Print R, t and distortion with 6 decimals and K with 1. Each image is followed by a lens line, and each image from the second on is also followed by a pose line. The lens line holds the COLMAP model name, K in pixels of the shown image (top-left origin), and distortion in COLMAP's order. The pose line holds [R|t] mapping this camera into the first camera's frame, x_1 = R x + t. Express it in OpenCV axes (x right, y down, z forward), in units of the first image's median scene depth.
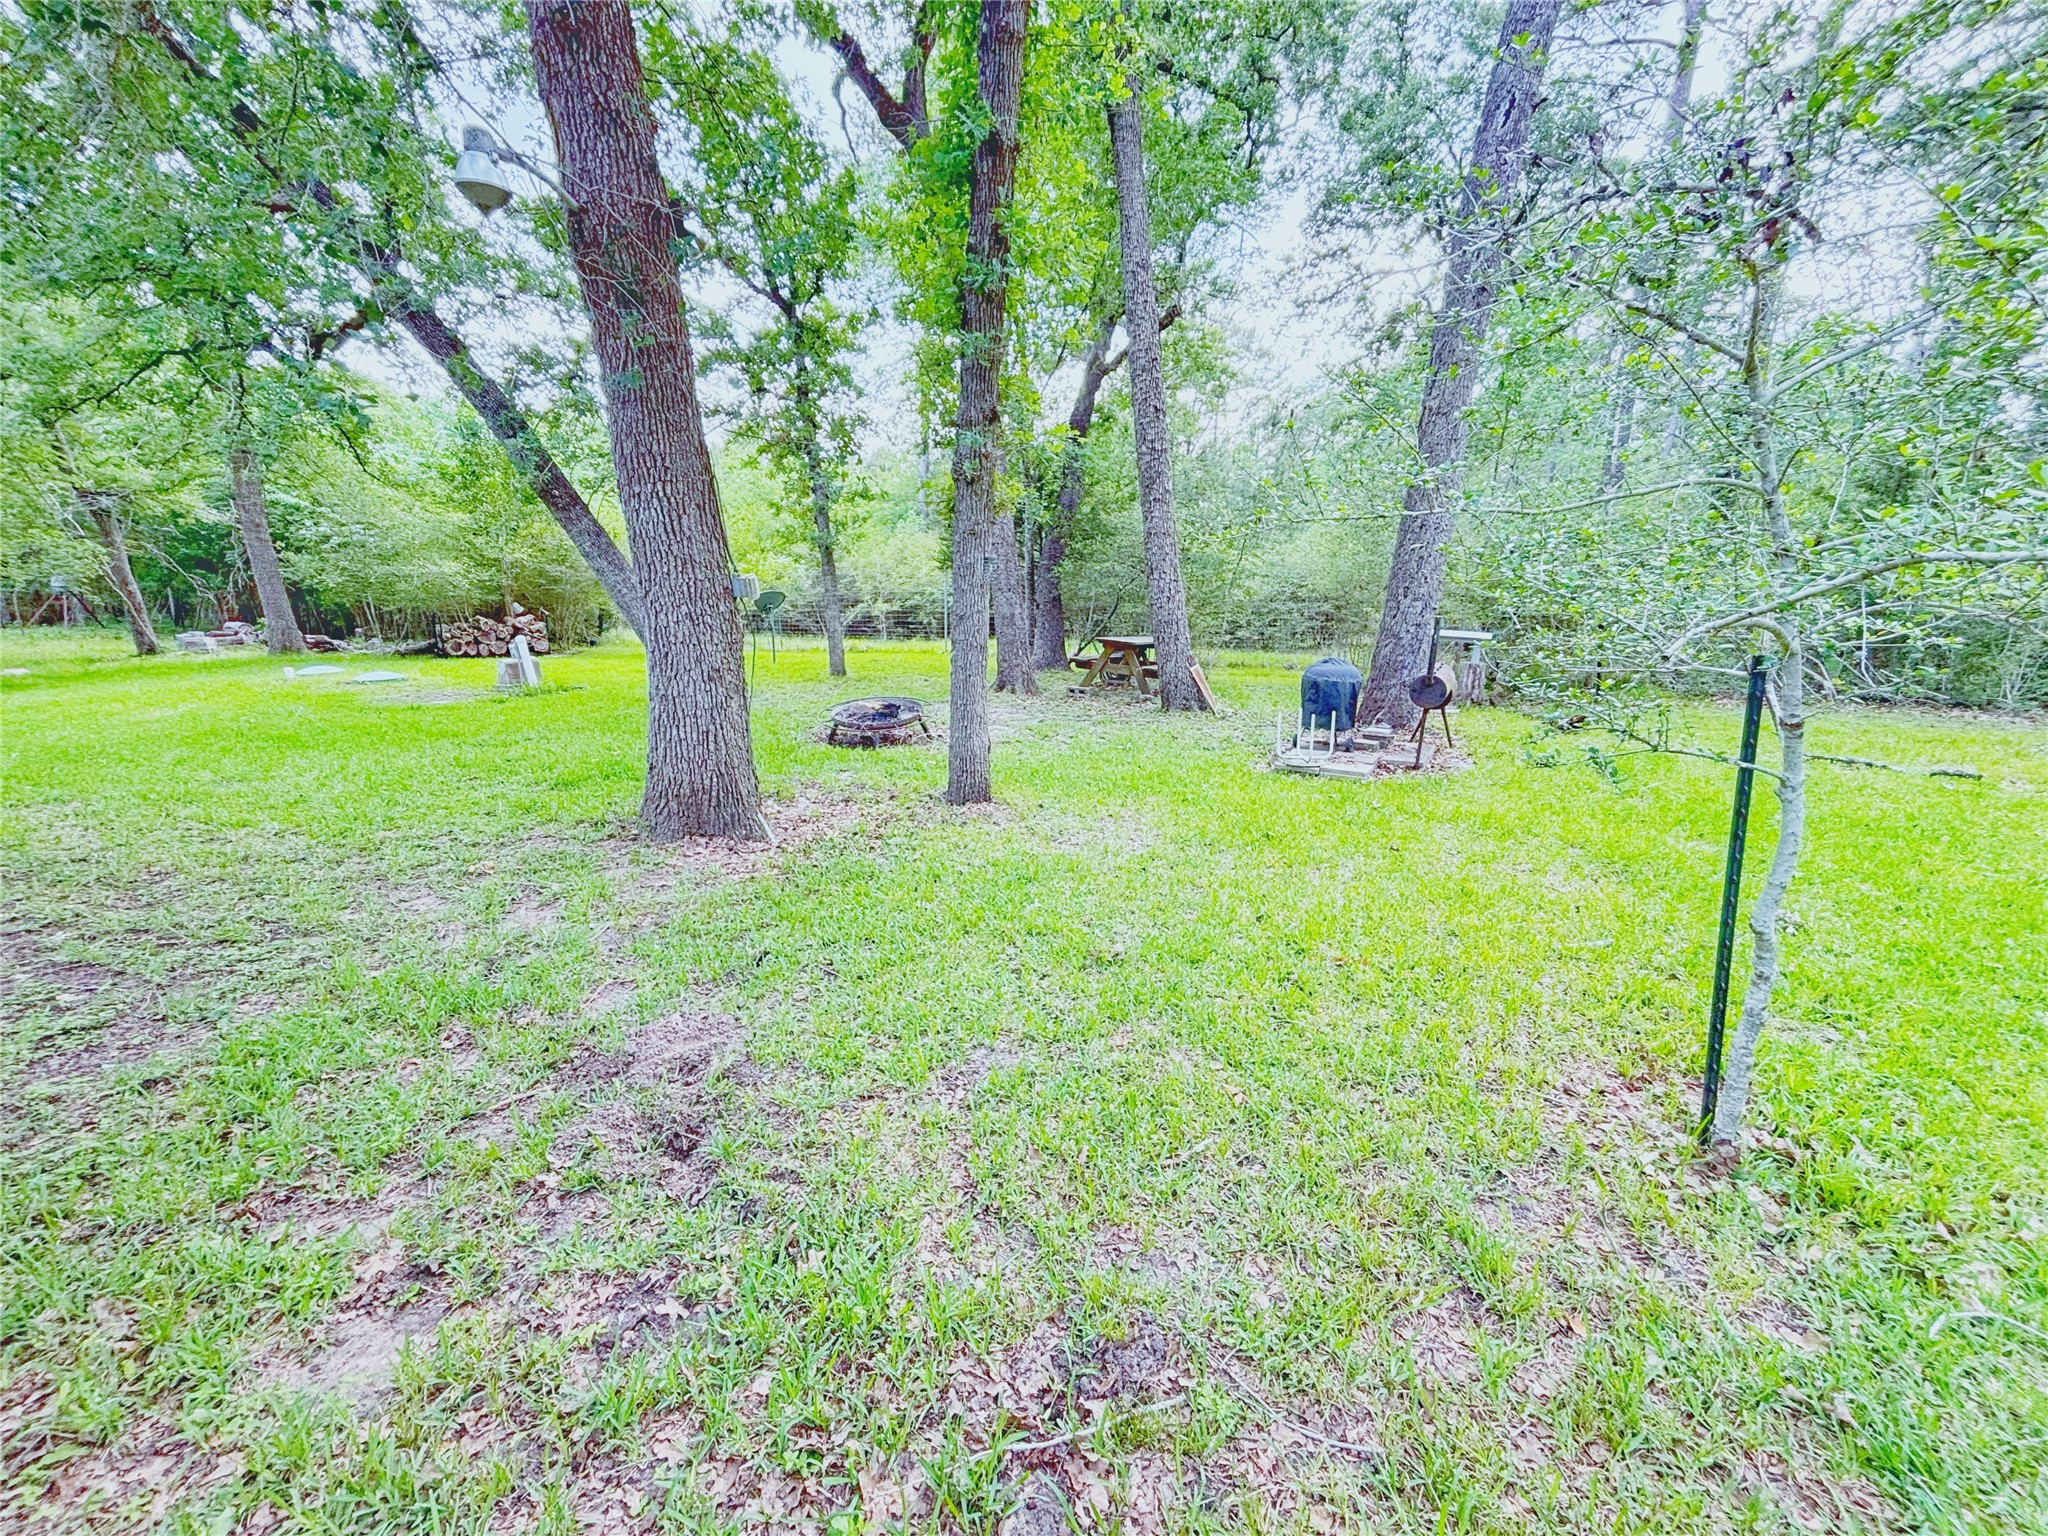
lens RADIAL K [[826.6, 0, 1021.1], [0, 826.6, 767.2], [0, 0, 1]] dist [0.001141, 0.002478]
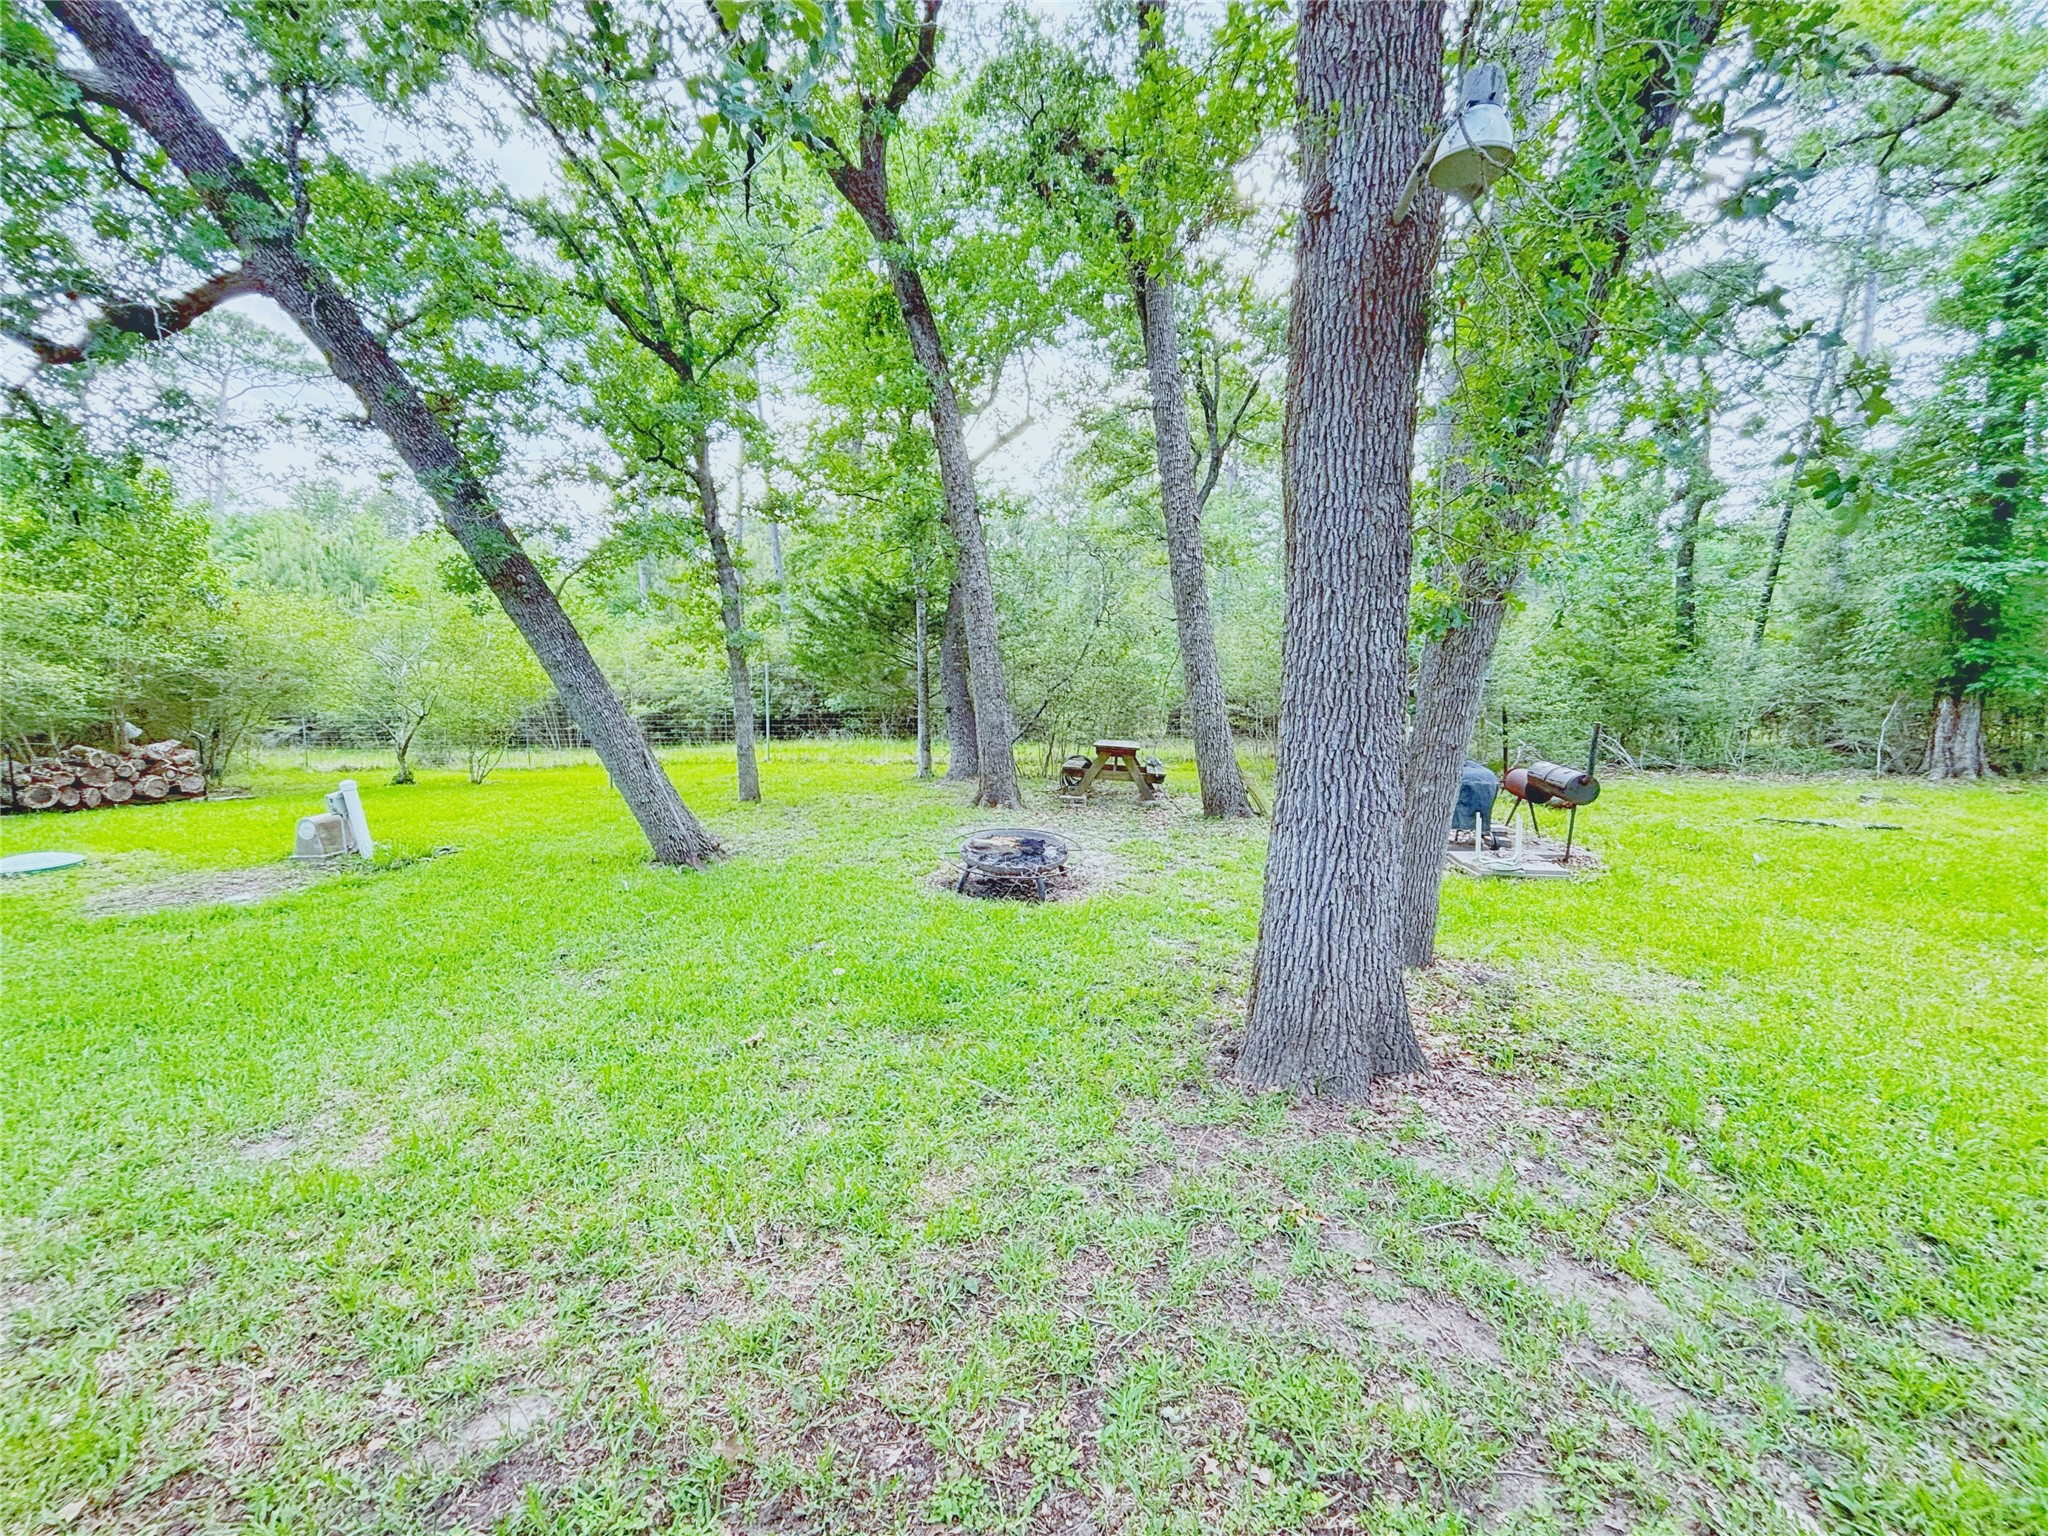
lens RADIAL K [[826.6, 0, 1022.0], [0, 826.6, 772.0], [0, 0, 1]] dist [0.001141, 0.002478]
pose [[0.913081, -0.057468, 0.403708, -0.249072], [0.097135, 0.992174, -0.078458, -0.039708], [-0.396039, 0.110853, 0.911518, 0.116235]]
